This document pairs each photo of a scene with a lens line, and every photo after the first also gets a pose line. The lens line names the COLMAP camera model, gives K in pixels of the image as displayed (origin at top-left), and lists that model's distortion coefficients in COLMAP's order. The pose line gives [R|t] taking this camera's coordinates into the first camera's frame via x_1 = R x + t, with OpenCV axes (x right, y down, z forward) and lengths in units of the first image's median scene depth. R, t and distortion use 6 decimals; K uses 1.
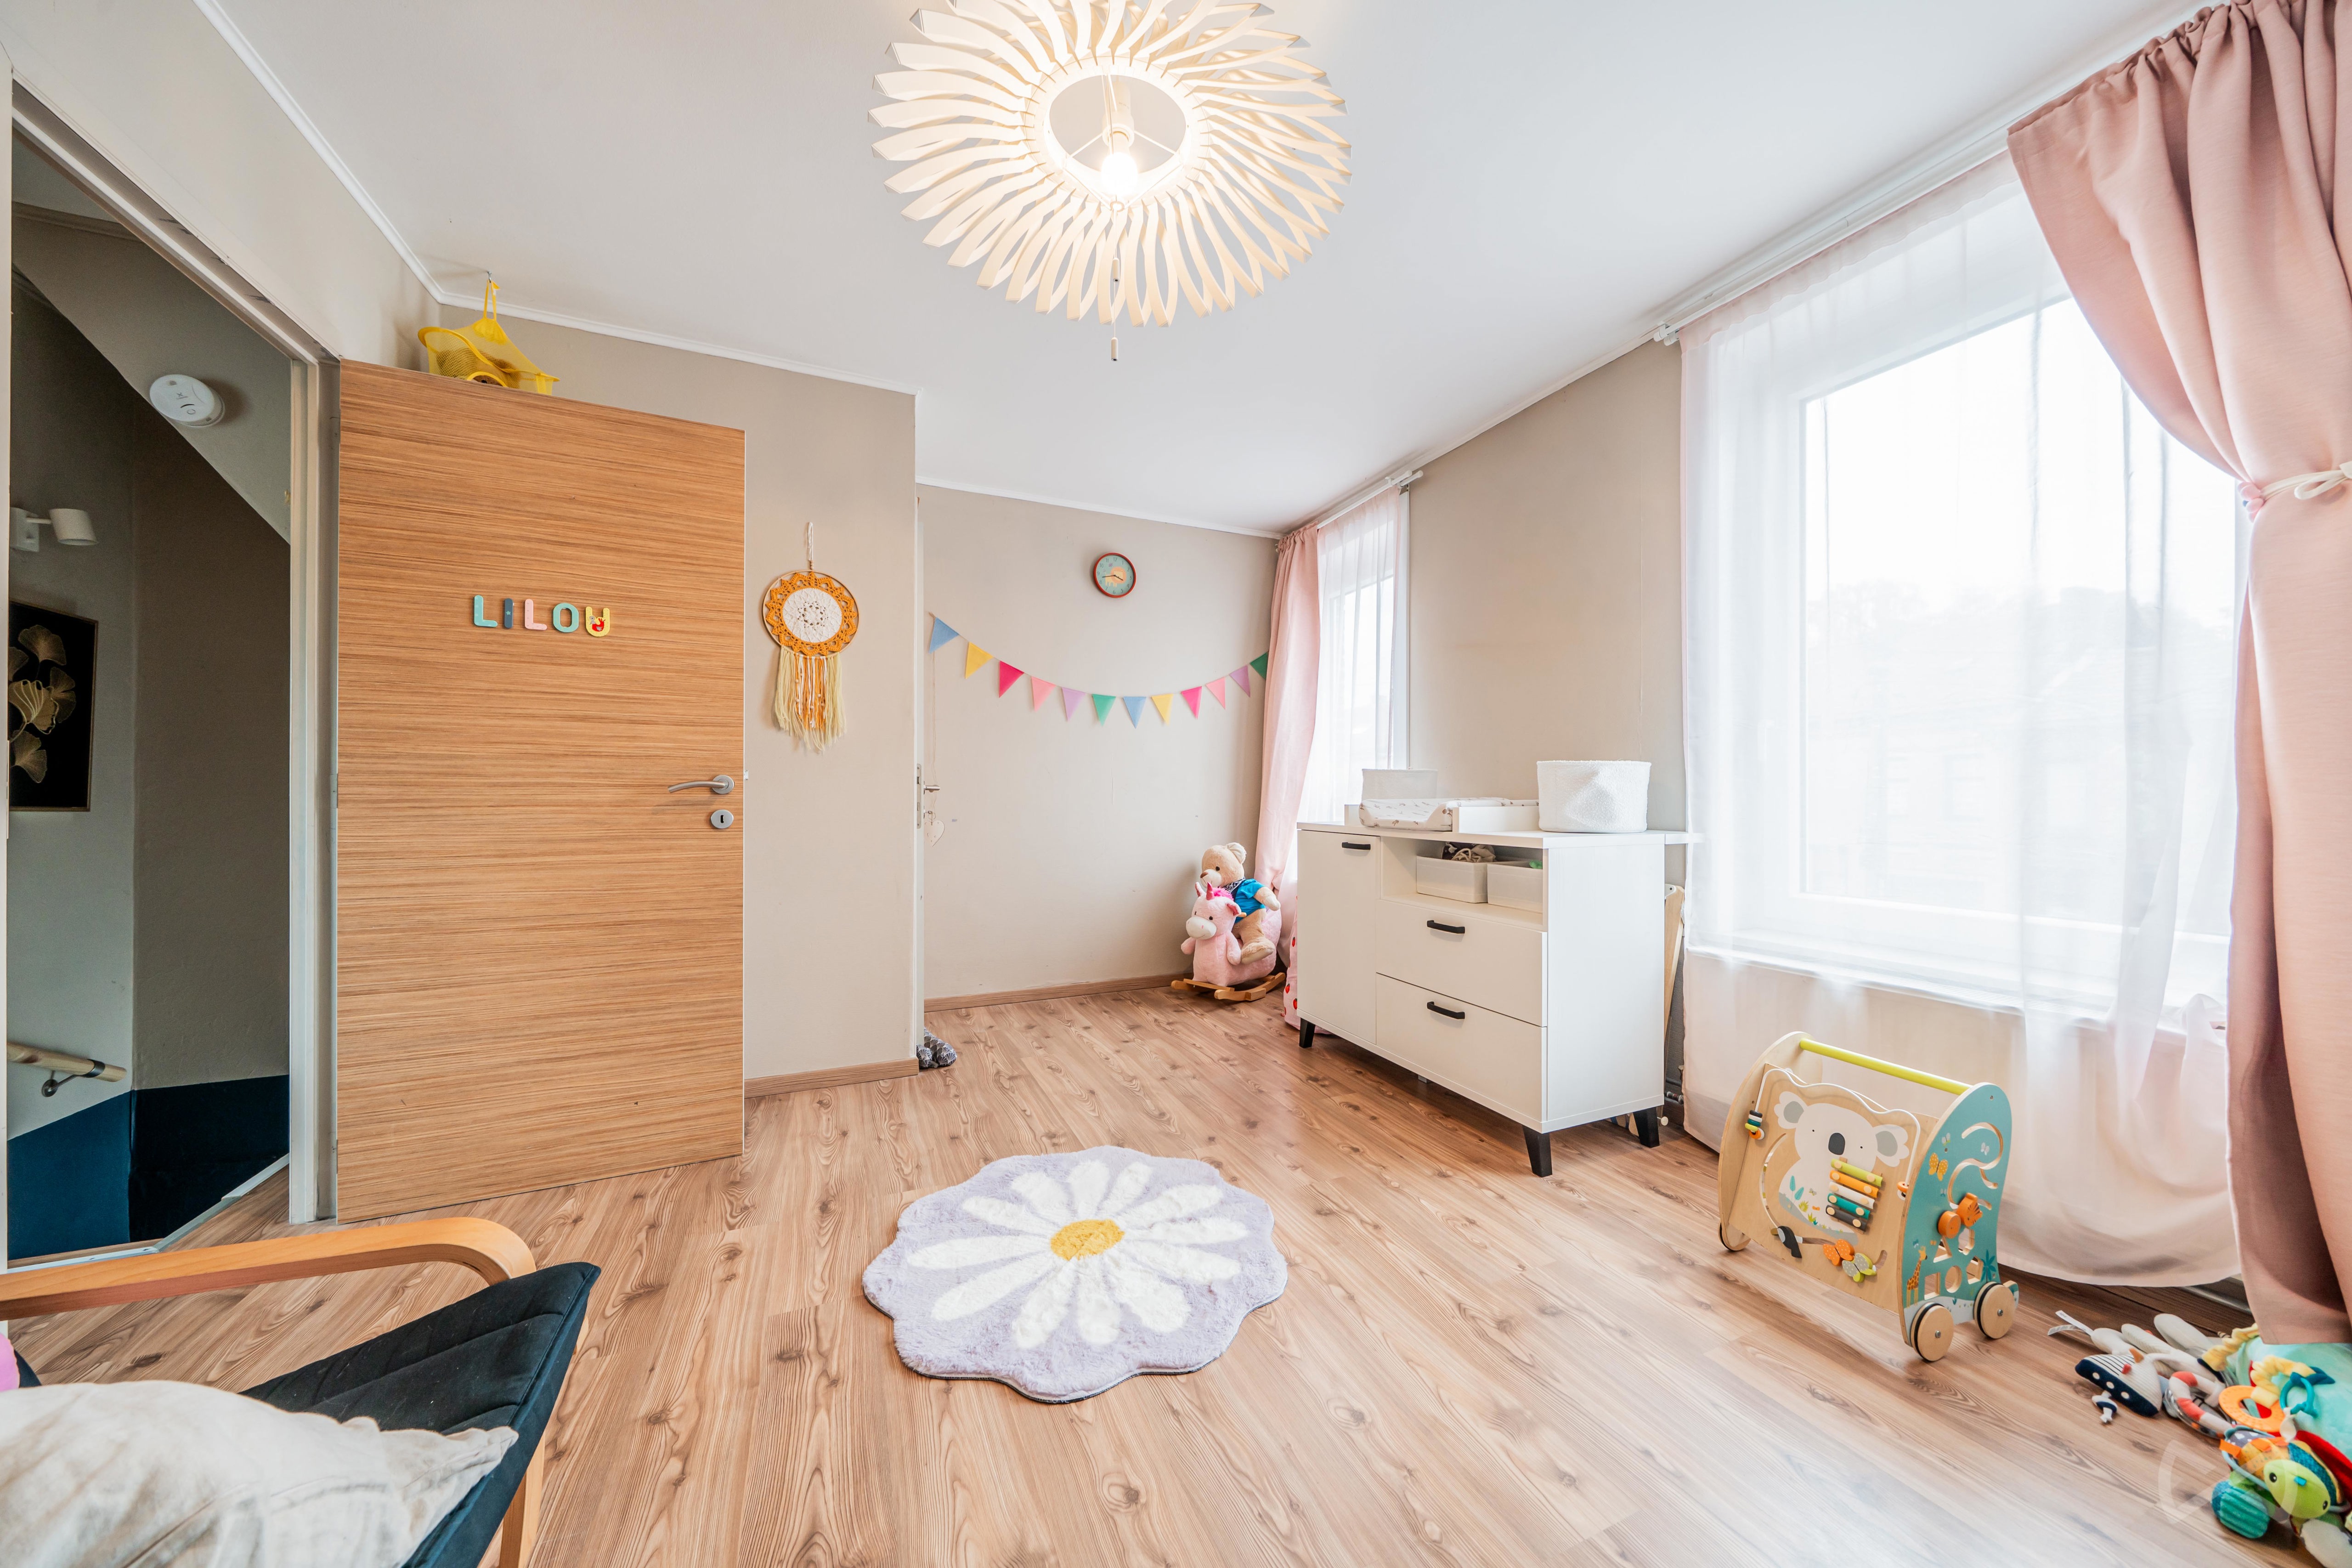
lens RADIAL K [[798.2, 0, 1189.8], [0, 798.2, 788.6], [0, 0, 1]] dist [-0.007917, 0.000424]
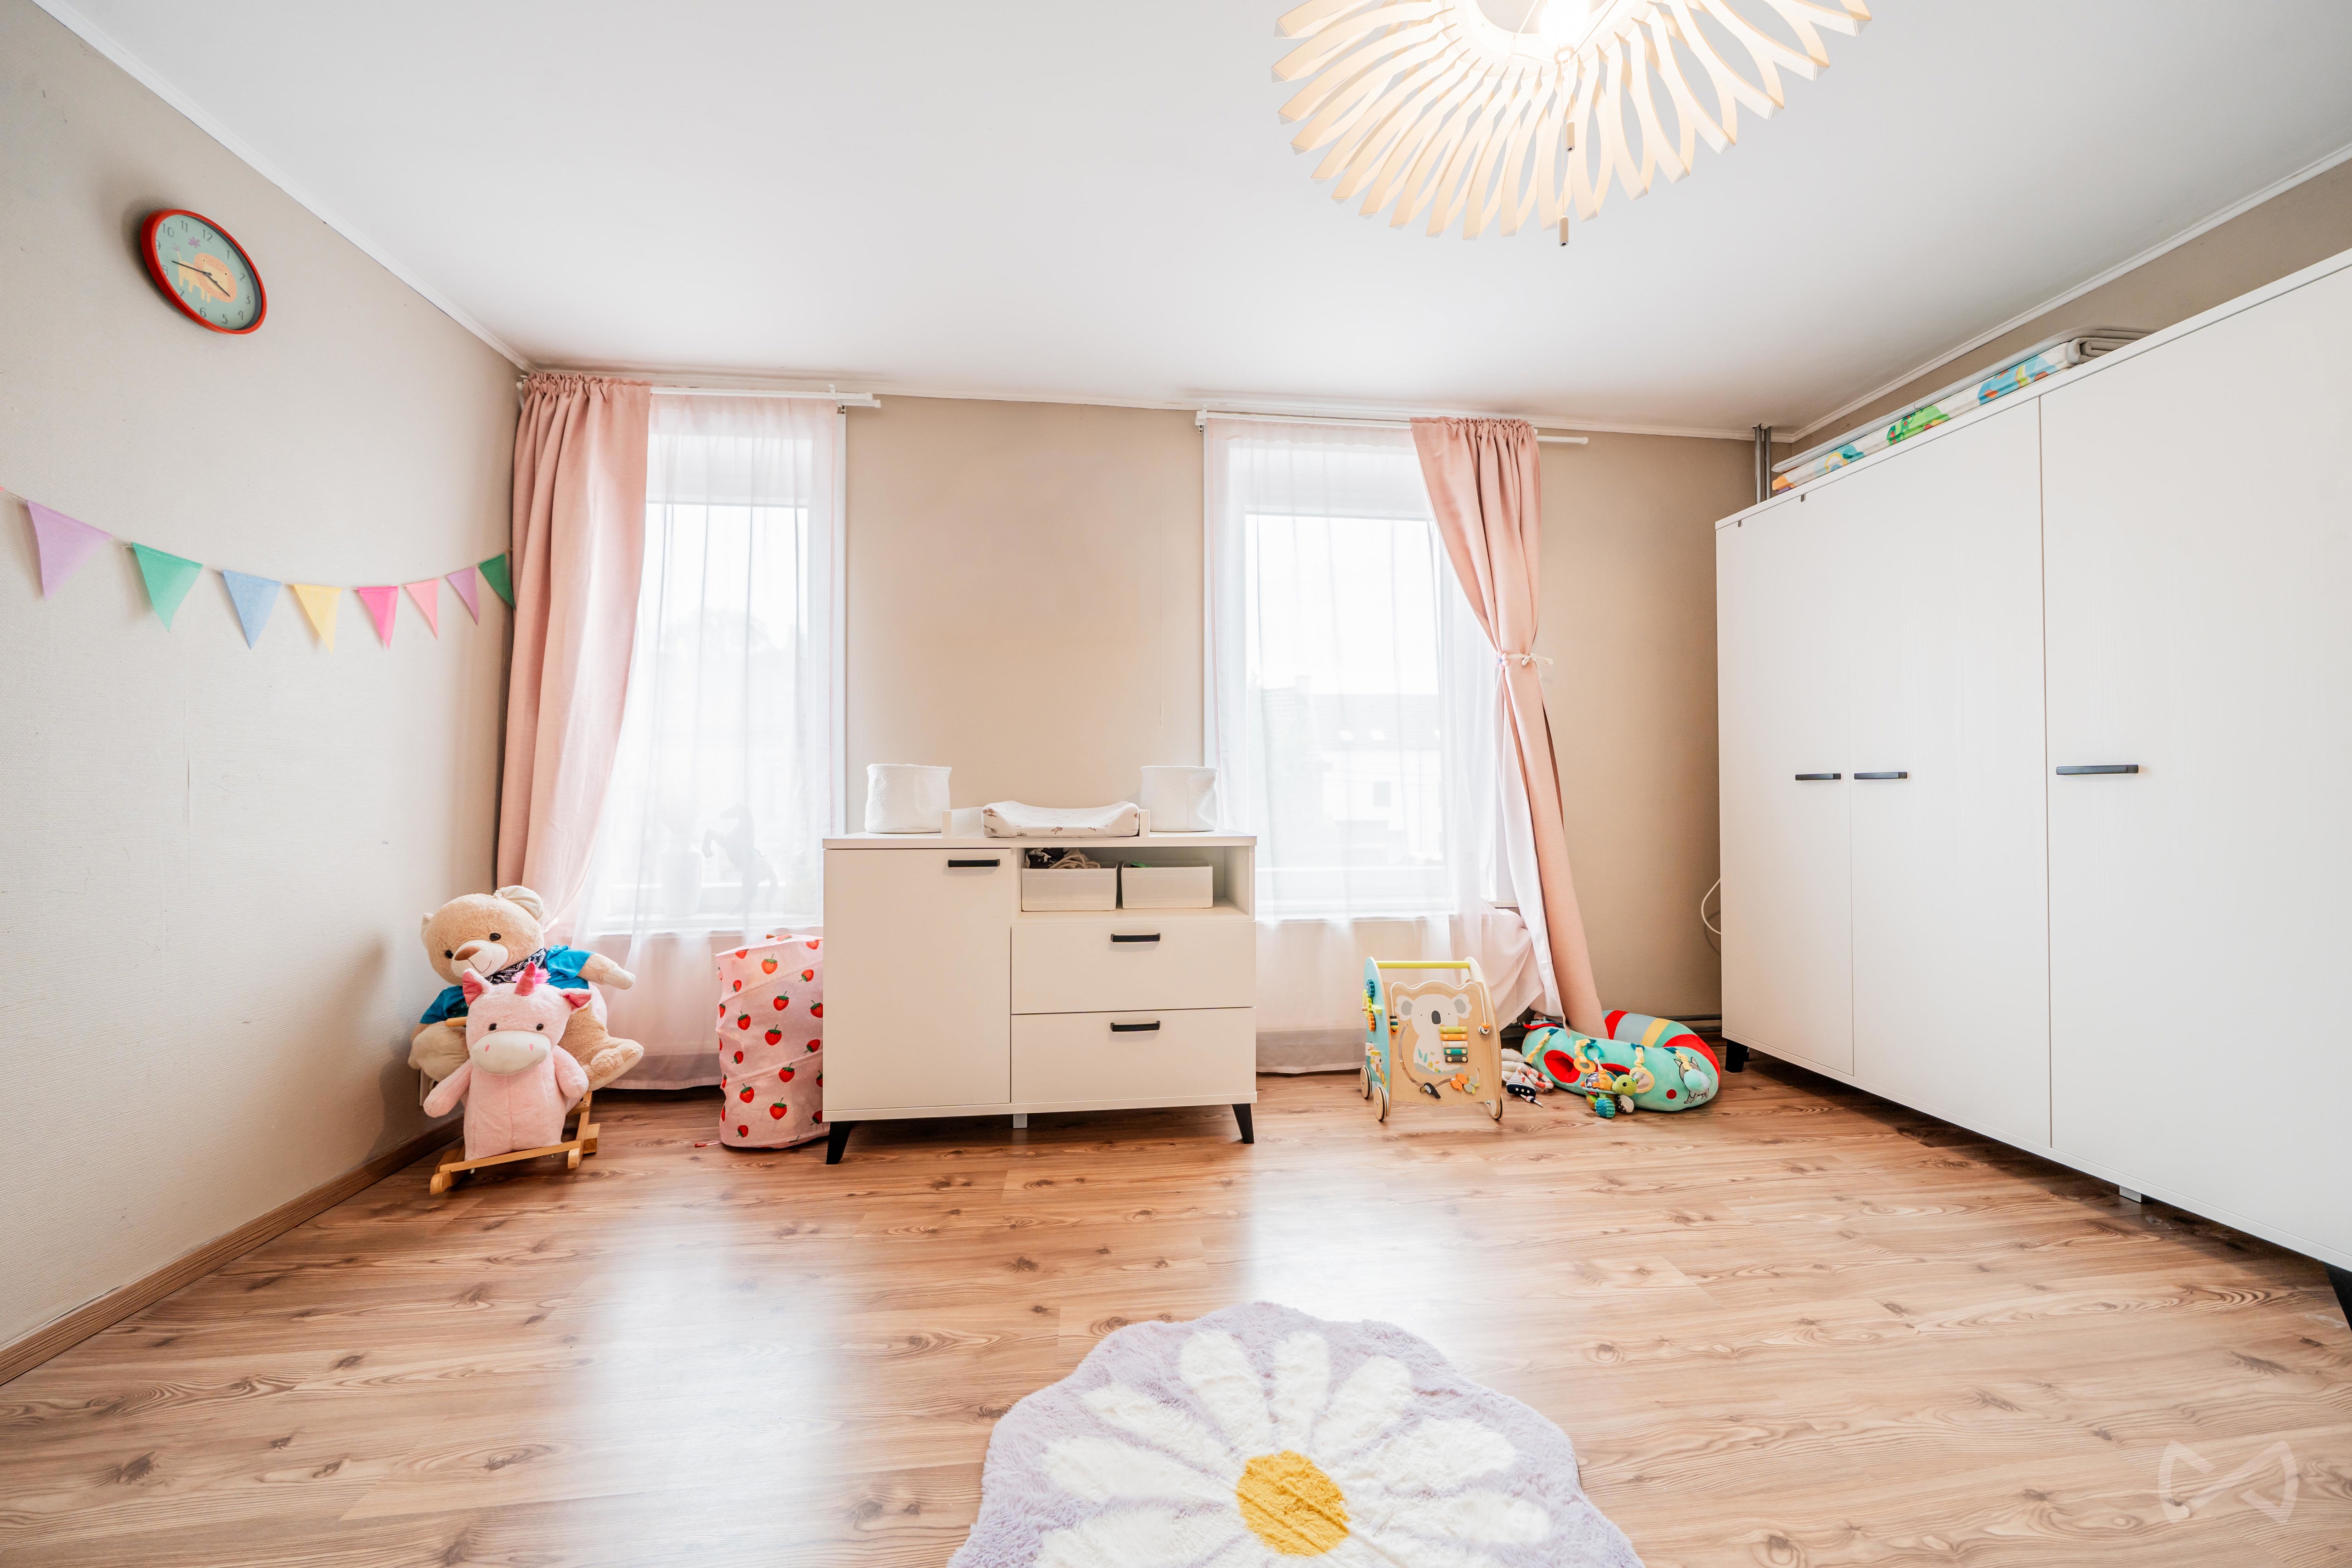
lens RADIAL K [[798.2, 0, 1182.4], [0, 798.2, 789.7], [0, 0, 1]] dist [-0.007917, 0.000424]
pose [[0.300856, 0.006409, 0.953648, -0.540076], [-0.003846, 0.999977, -0.005507, 0.003056], [-0.953662, -0.002011, 0.300874, 0.636435]]
